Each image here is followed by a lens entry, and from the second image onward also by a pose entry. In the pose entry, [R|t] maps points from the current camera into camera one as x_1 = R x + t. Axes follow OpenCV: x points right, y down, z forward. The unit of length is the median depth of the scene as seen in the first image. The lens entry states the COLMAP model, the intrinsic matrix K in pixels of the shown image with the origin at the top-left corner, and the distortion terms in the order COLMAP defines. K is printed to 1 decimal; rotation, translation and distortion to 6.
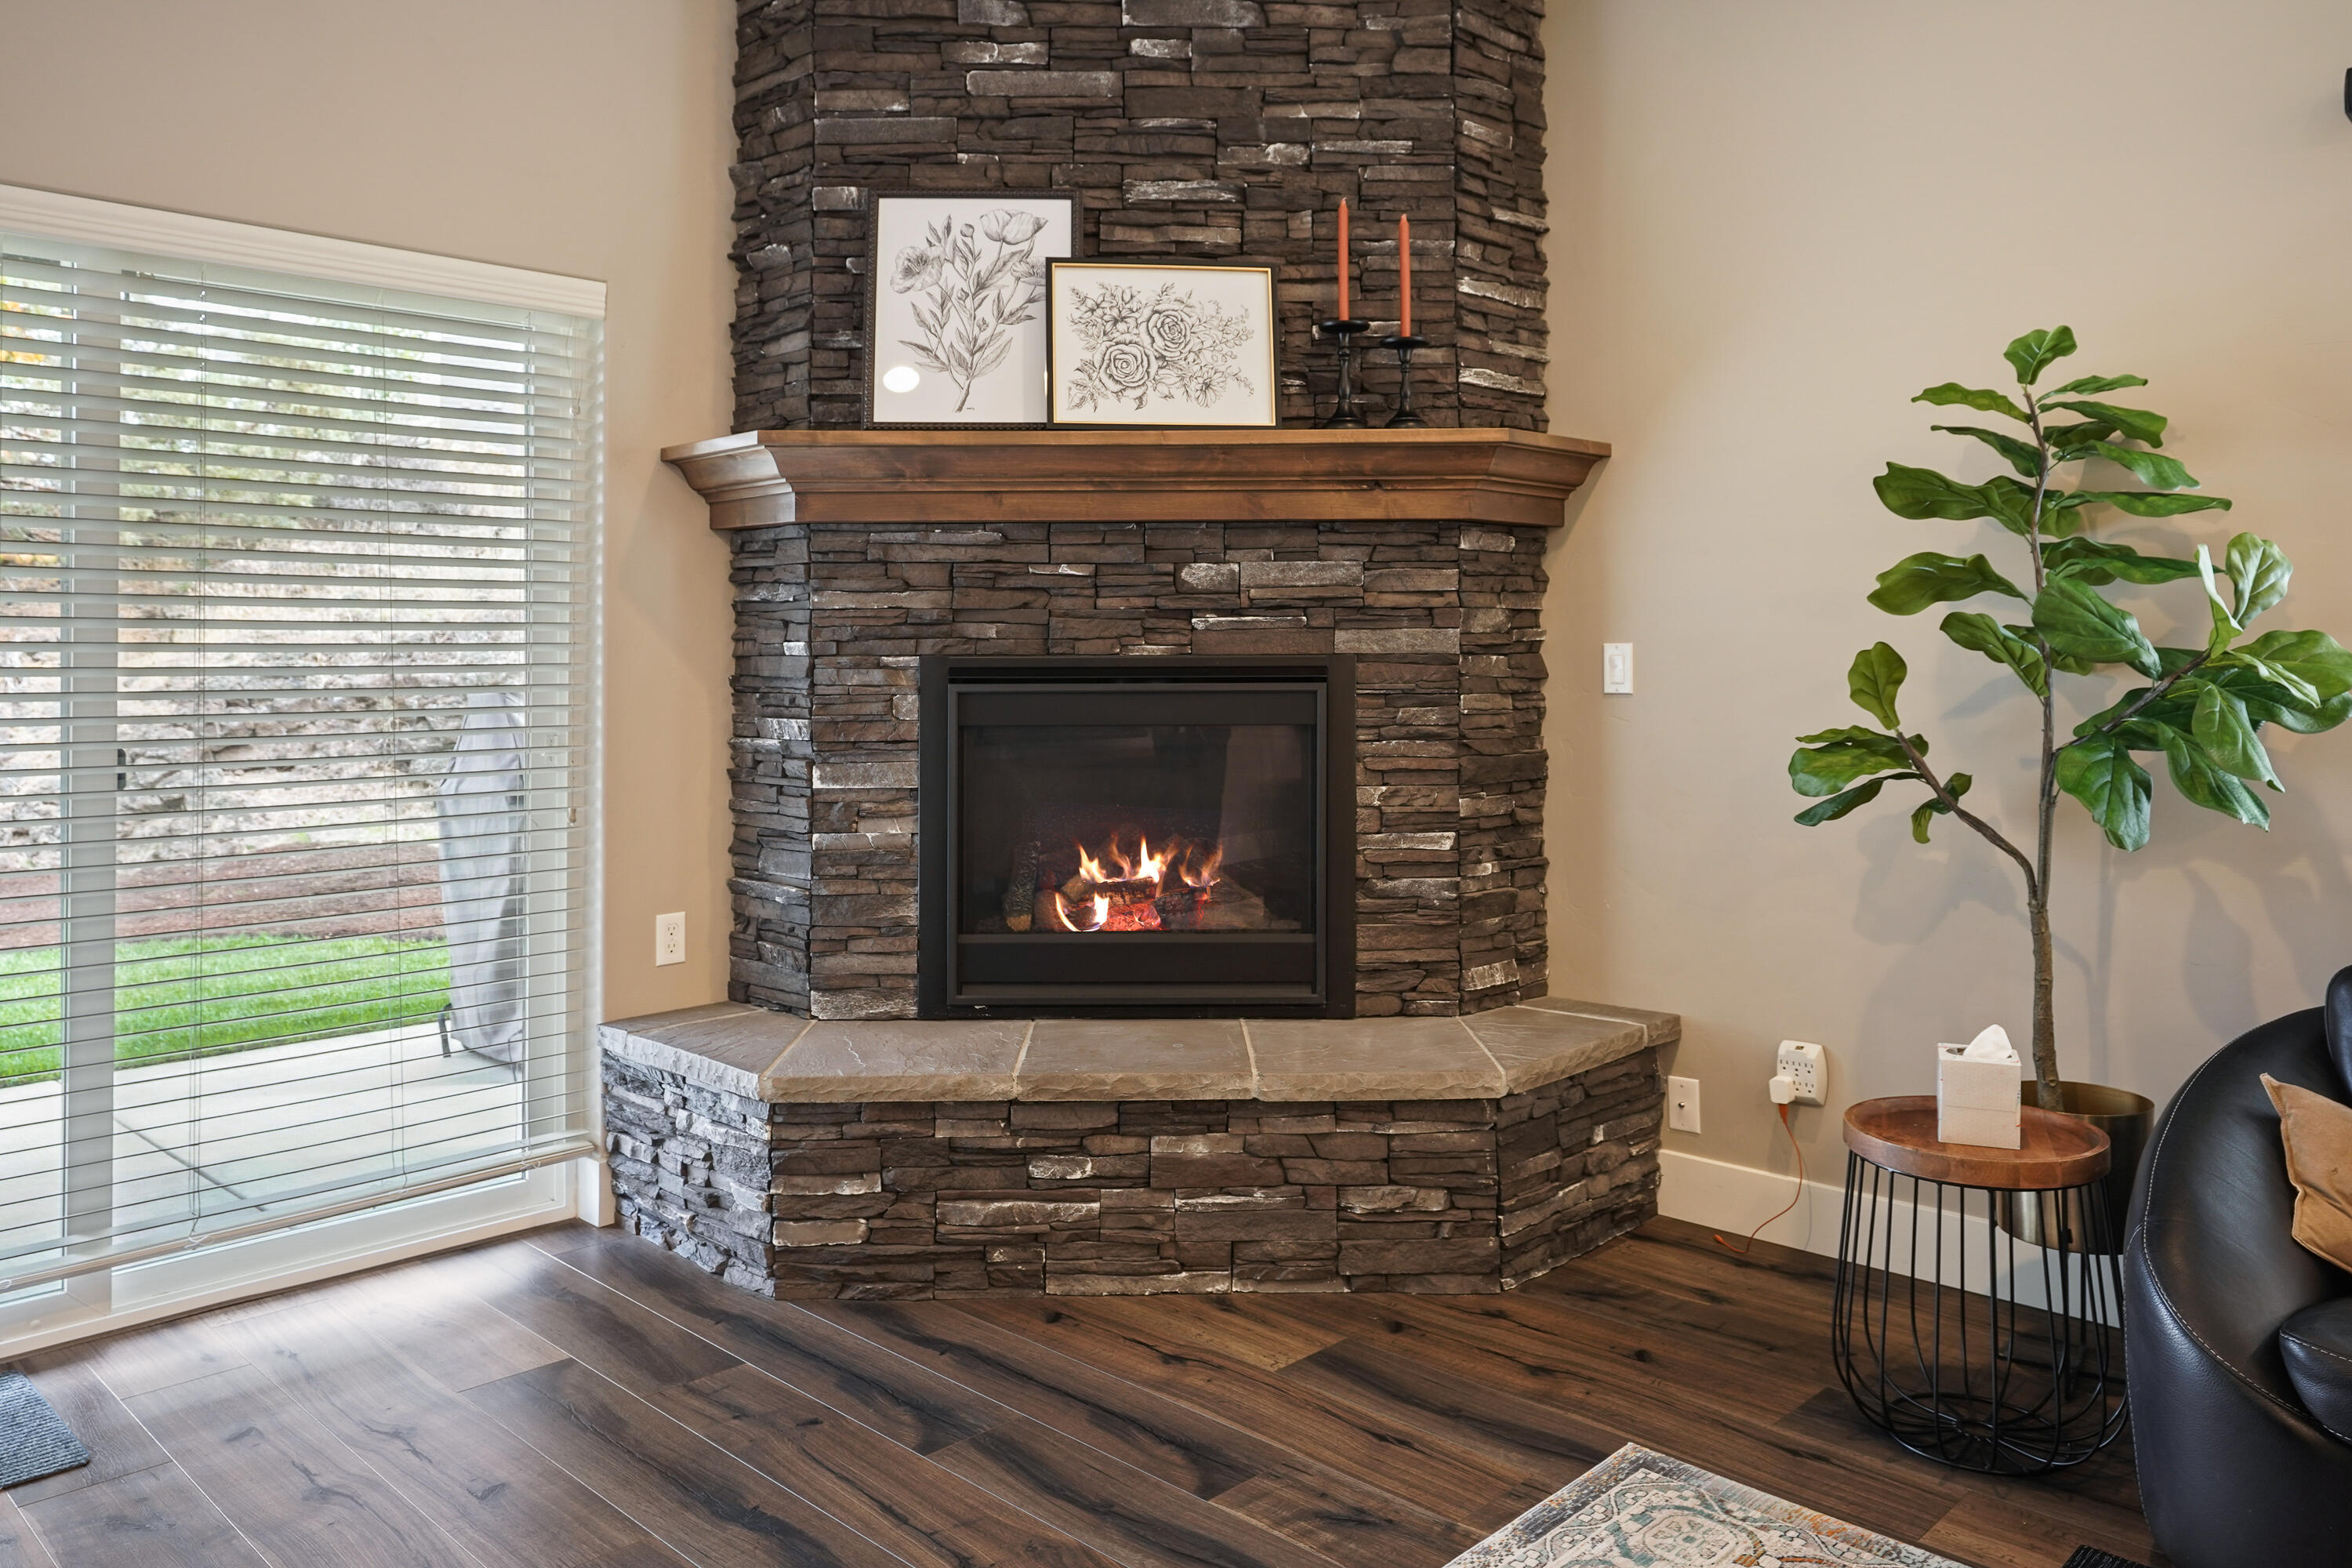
lens RADIAL K [[1666.0, 0, 1278.6], [0, 1666.0, 637.1], [0, 0, 1]] dist [-0.003671, 0.012708]
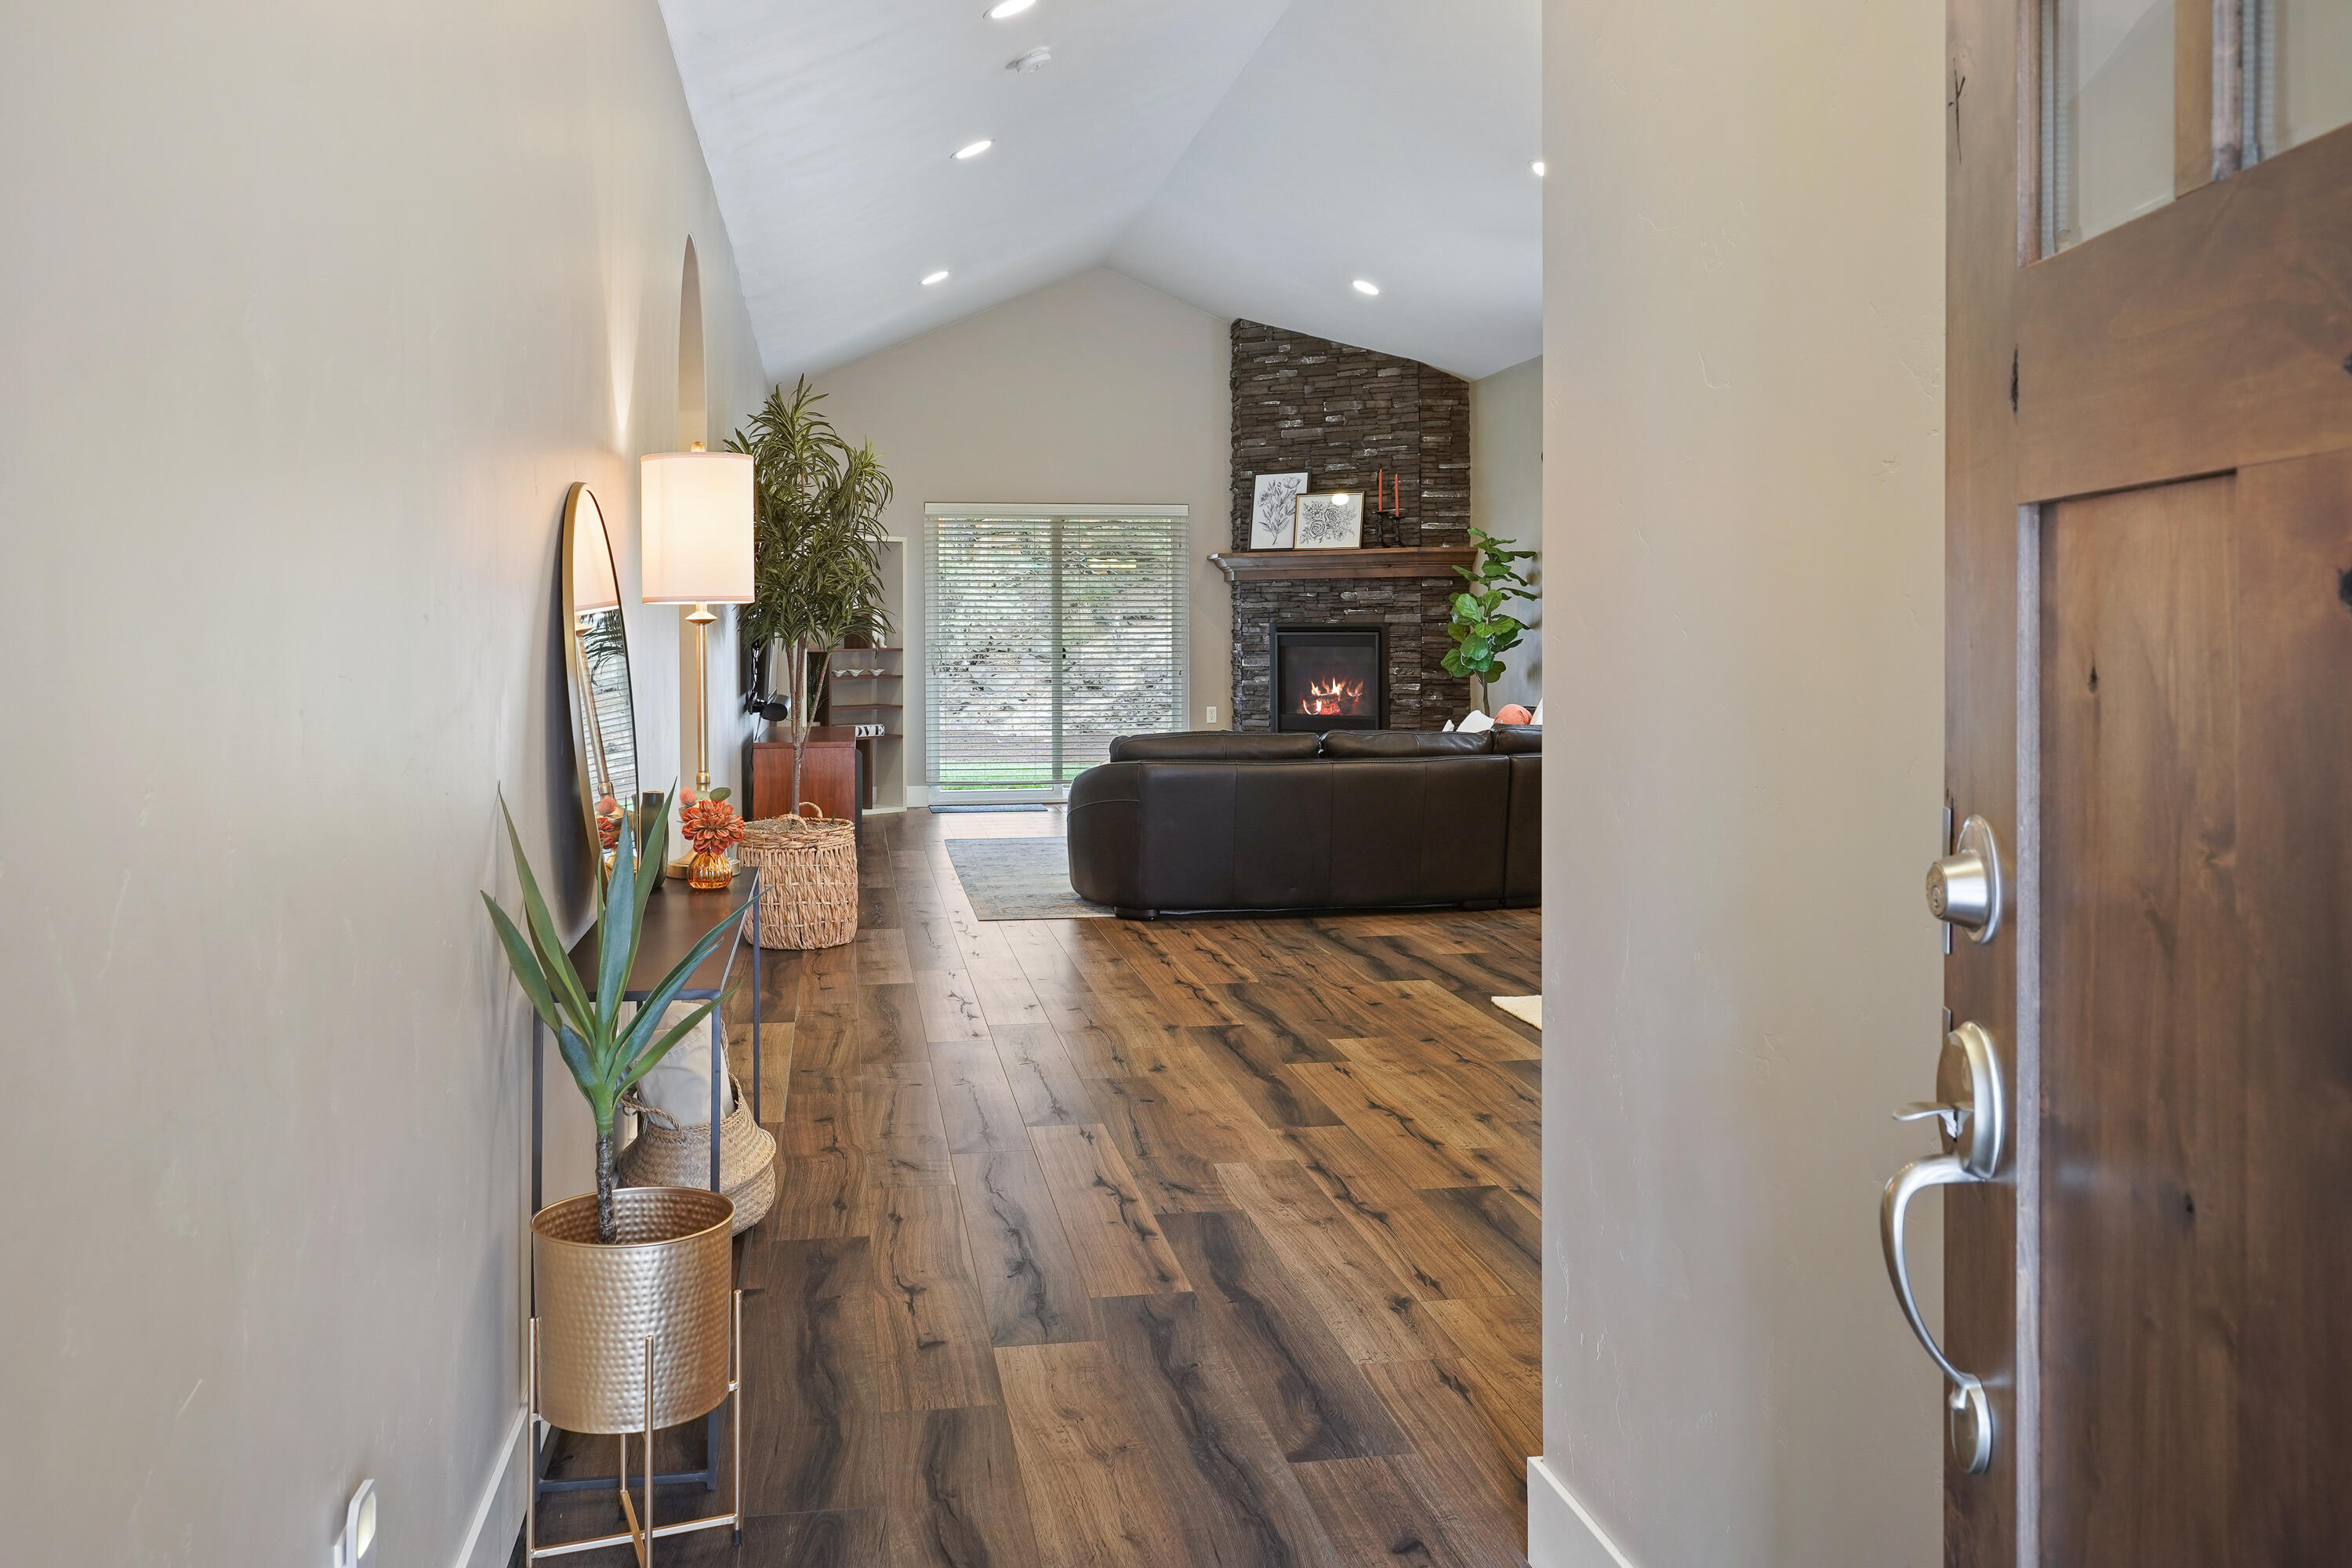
lens RADIAL K [[1852.3, 0, 1172.4], [0, 1852.3, 727.2], [0, 0, 1]] dist [-0.009118, 0.014453]
pose [[0.783865, 0.036615, -0.619851, 1.778171], [0.005661, 0.997797, 0.066099, -0.023861], [0.620906, -0.055321, 0.781931, -1.804746]]
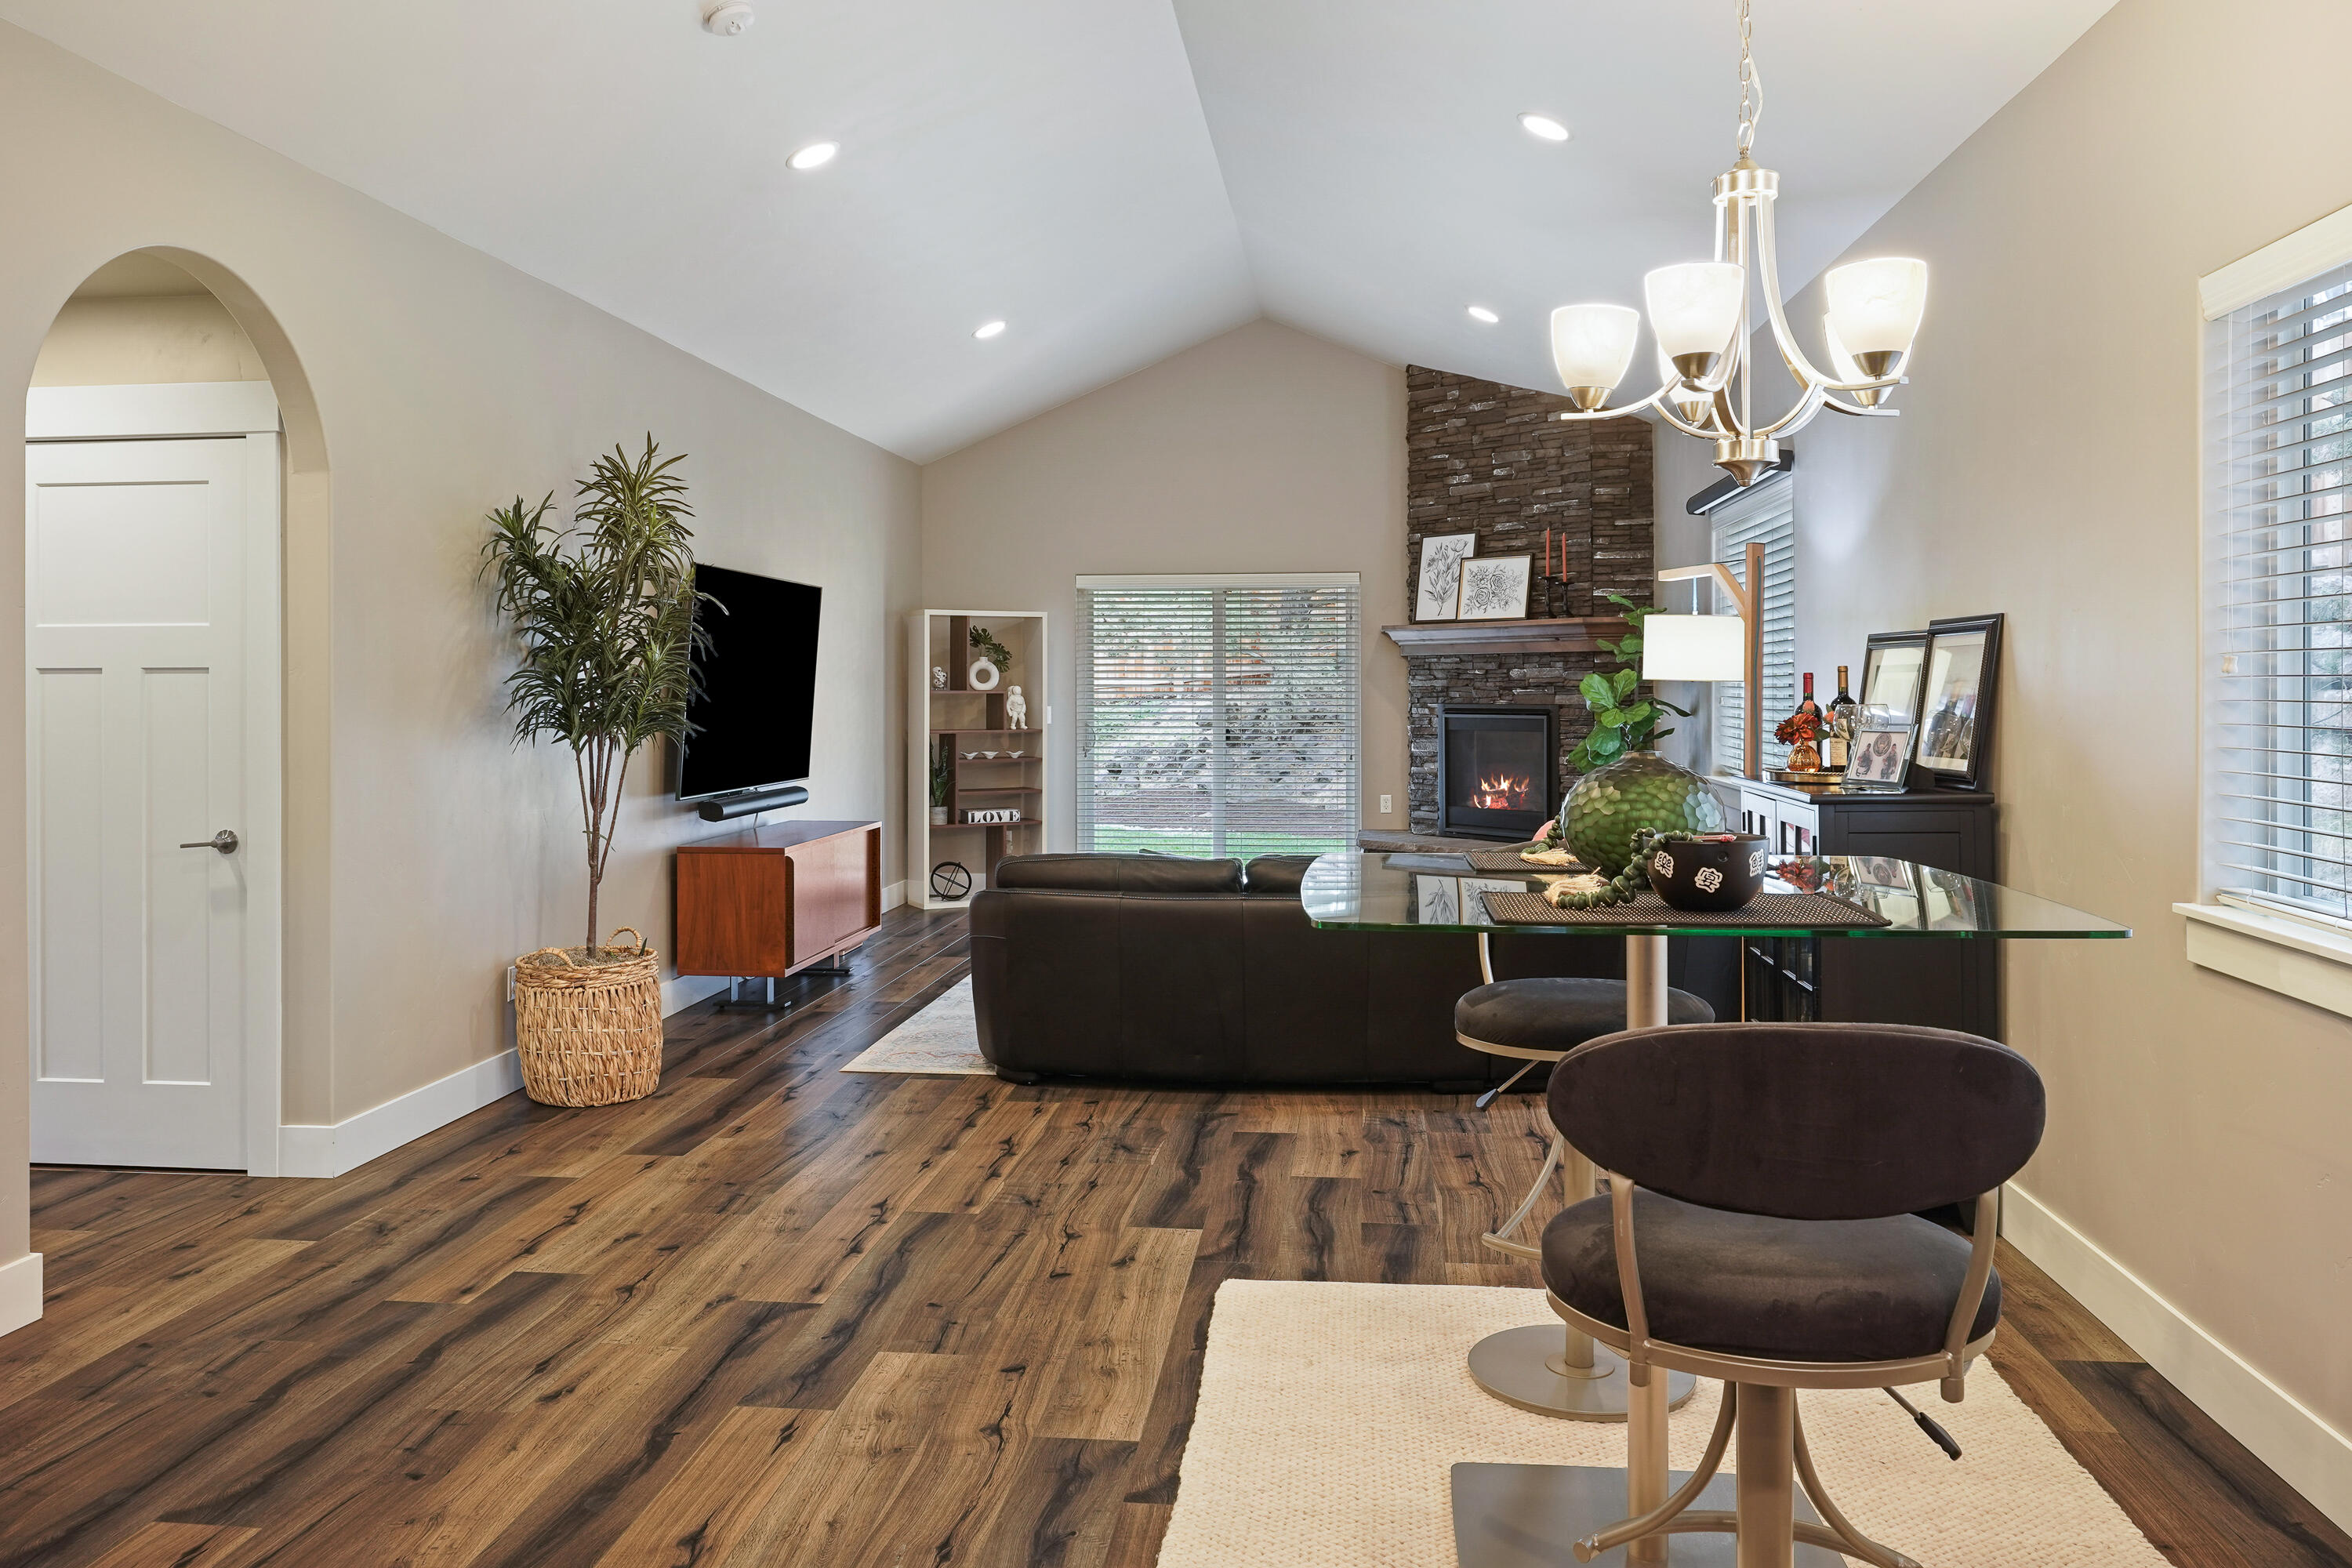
lens RADIAL K [[1726.5, 0, 1189.3], [0, 1726.5, 731.3], [0, 0, 1]] dist [0.014304, -0.023533]
pose [[0.584659, 0.024592, -0.810906, 1.853104], [0.008732, 0.999292, 0.036600, -0.050303], [0.811232, -0.028479, 0.584030, -0.998523]]
